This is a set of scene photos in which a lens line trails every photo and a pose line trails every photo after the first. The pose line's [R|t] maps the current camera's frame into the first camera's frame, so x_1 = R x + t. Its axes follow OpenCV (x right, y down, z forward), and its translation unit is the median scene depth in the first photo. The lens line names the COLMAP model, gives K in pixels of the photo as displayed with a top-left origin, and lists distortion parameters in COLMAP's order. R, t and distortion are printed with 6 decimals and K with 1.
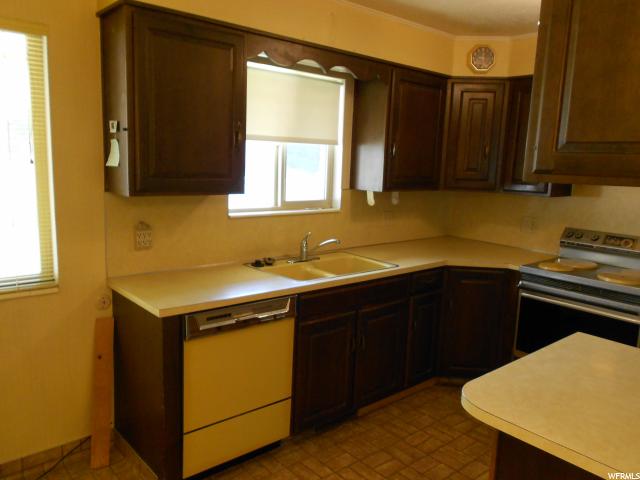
lens RADIAL K [[504.6, 0, 317.9], [0, 504.6, 240.1], [0, 0, 1]] dist [0.002620, -0.002275]
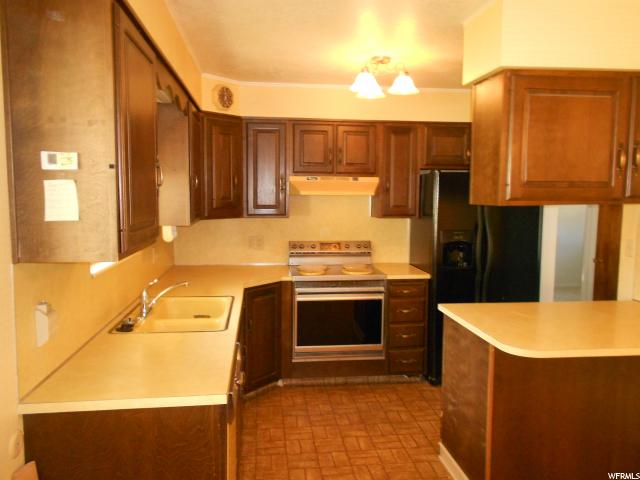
lens RADIAL K [[504.6, 0, 318.1], [0, 504.6, 239.0], [0, 0, 1]] dist [0.002620, -0.002275]
pose [[0.555755, -0.114047, 0.823487, -0.580123], [0.152084, 0.987777, 0.034161, -0.073040], [-0.817317, 0.106254, 0.566306, 0.278371]]
